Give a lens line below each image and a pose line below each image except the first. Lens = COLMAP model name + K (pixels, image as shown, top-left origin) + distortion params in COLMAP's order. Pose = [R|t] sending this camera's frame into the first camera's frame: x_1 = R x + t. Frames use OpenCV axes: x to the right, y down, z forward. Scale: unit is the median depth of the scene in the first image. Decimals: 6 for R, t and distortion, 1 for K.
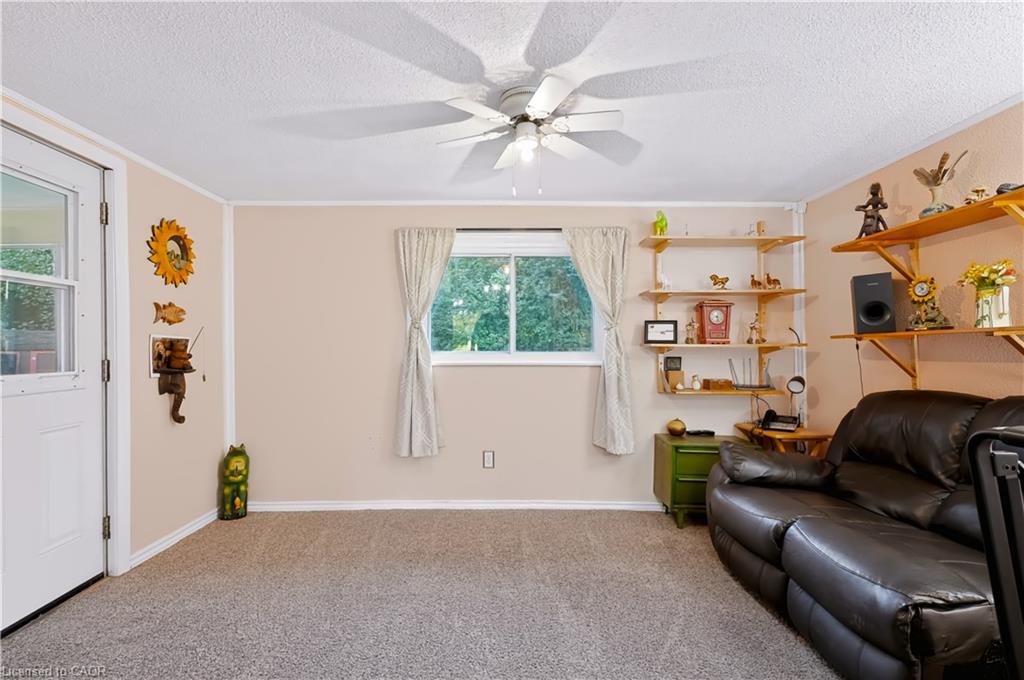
lens RADIAL K [[463.2, 0, 512.9], [0, 463.2, 335.7], [0, 0, 1]] dist [-0.009419, 0.005380]
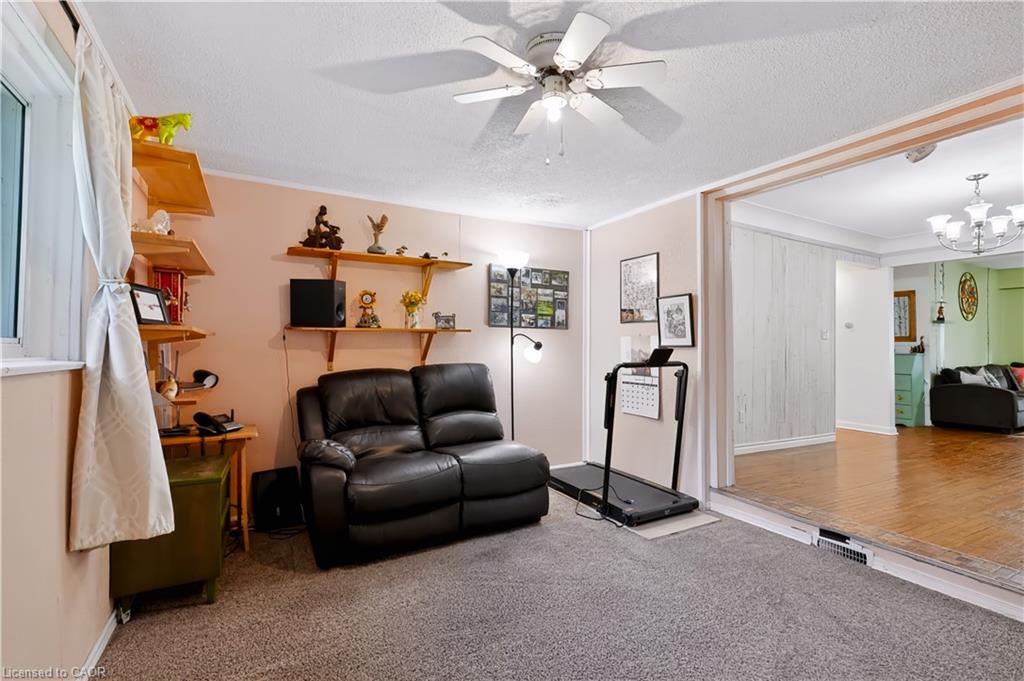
lens RADIAL K [[463.2, 0, 516.8], [0, 463.2, 336.0], [0, 0, 1]] dist [-0.009419, 0.005380]
pose [[-0.486055, 0.030759, 0.873387, -0.550025], [-0.024872, 0.998489, -0.049007, 0.067486], [-0.873574, -0.045543, -0.484555, 1.175339]]
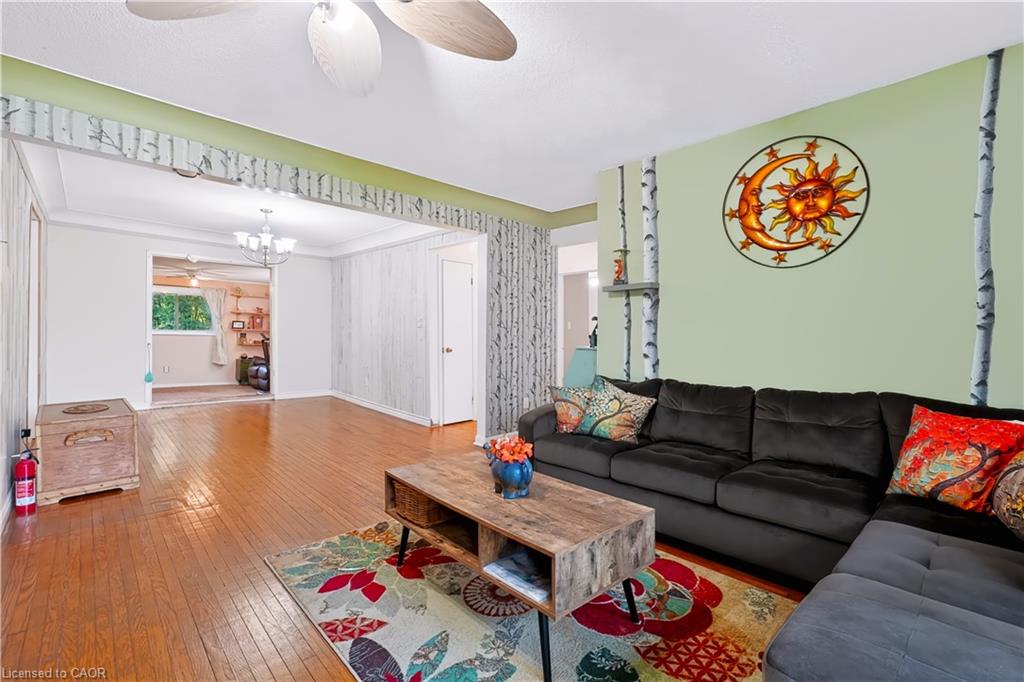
lens RADIAL K [[463.2, 0, 519.8], [0, 463.2, 343.0], [0, 0, 1]] dist [-0.009419, 0.005380]
pose [[0.719436, 0.007538, 0.694518, -0.608371], [-0.040803, 0.998673, 0.031429, -0.079318], [-0.693359, -0.050950, 0.718789, -3.284548]]
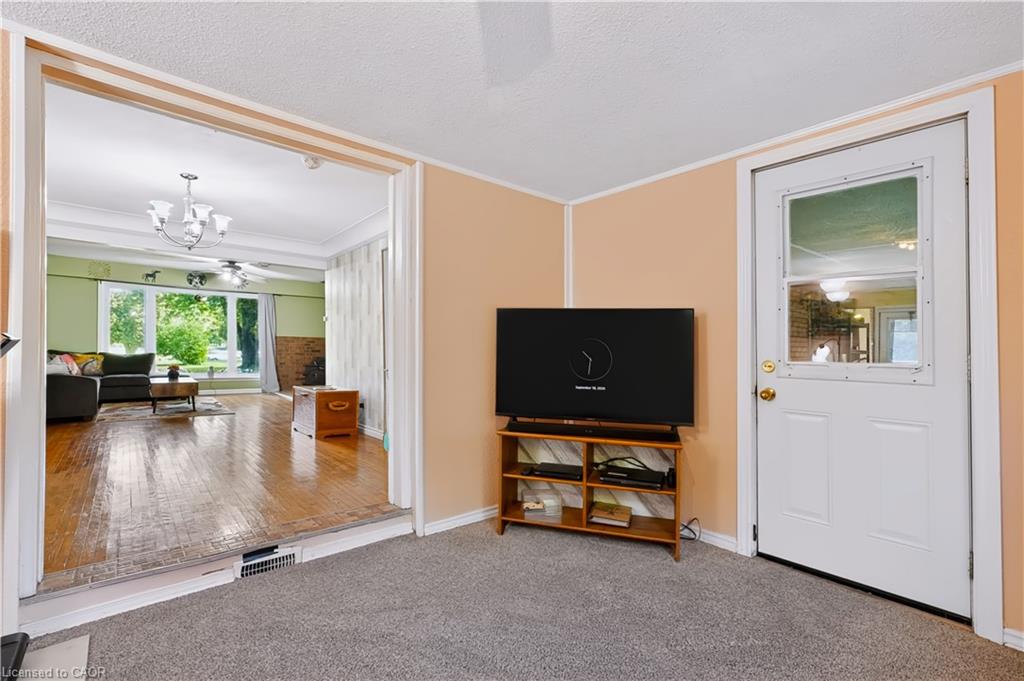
lens RADIAL K [[463.2, 0, 514.2], [0, 463.2, 354.6], [0, 0, 1]] dist [-0.009419, 0.005380]
pose [[-0.758789, 0.005501, -0.651314, 0.227197], [0.005512, 0.999983, 0.002024, 0.049352], [0.651314, -0.002054, -0.758806, 1.068068]]
